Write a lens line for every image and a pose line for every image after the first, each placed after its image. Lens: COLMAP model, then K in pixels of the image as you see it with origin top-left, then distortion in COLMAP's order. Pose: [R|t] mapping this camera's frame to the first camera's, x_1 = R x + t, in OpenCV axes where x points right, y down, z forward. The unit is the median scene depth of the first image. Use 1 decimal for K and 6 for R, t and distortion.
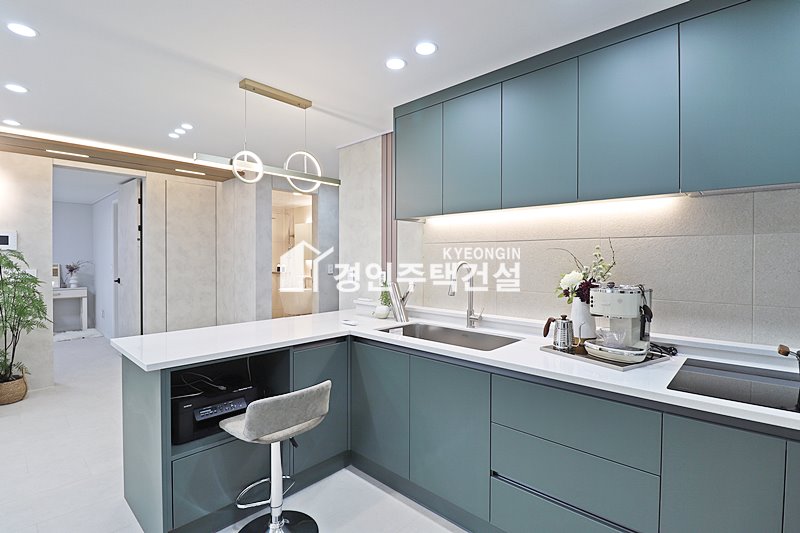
lens RADIAL K [[369.5, 0, 413.0], [0, 369.5, 261.9], [0, 0, 1]] dist [-0.003911, -0.011920]
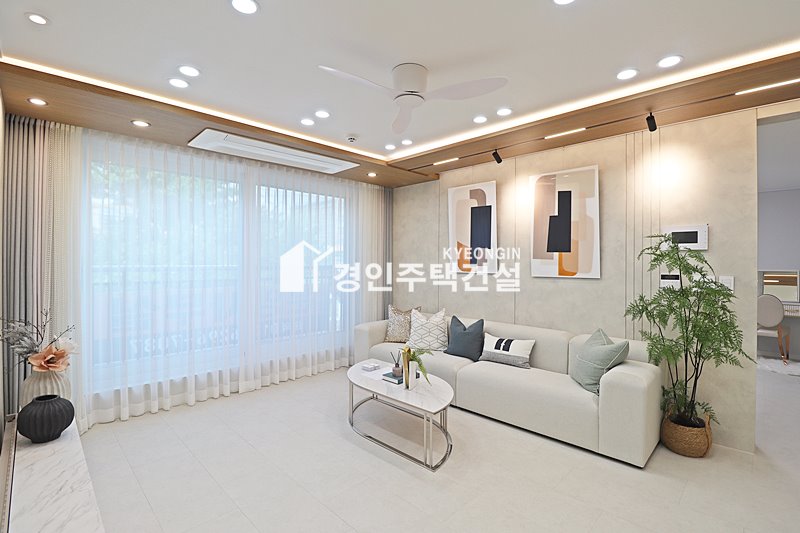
lens RADIAL K [[369.5, 0, 403.3], [0, 369.5, 262.9], [0, 0, 1]] dist [-0.003911, -0.011920]
pose [[-0.049863, -0.004514, -0.998746, -0.381699], [-0.014080, 0.999894, -0.003816, 0.007430], [0.998657, 0.013872, -0.049922, 0.502607]]
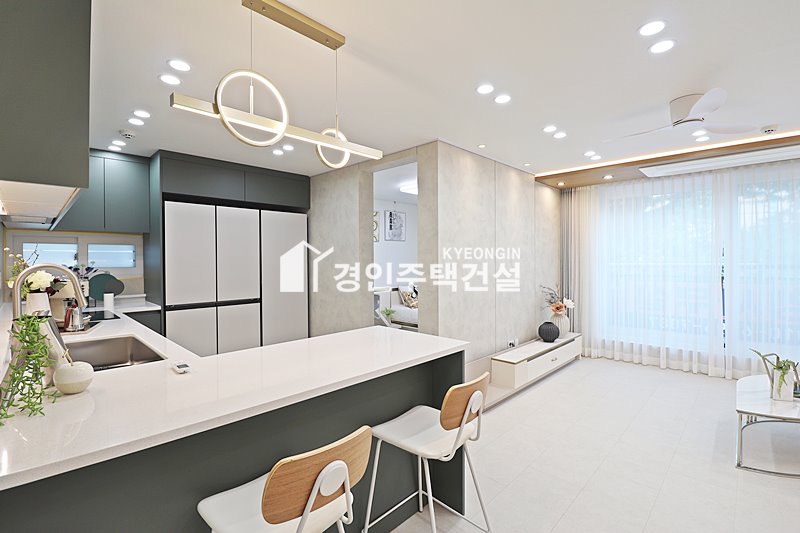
lens RADIAL K [[369.5, 0, 399.7], [0, 369.5, 262.3], [0, 0, 1]] dist [-0.003911, -0.011920]
pose [[-0.999040, 0.000053, 0.043805, -0.473486], [0.000803, 0.999854, 0.017094, -0.011900], [-0.043797, 0.017113, -0.998894, 1.339579]]
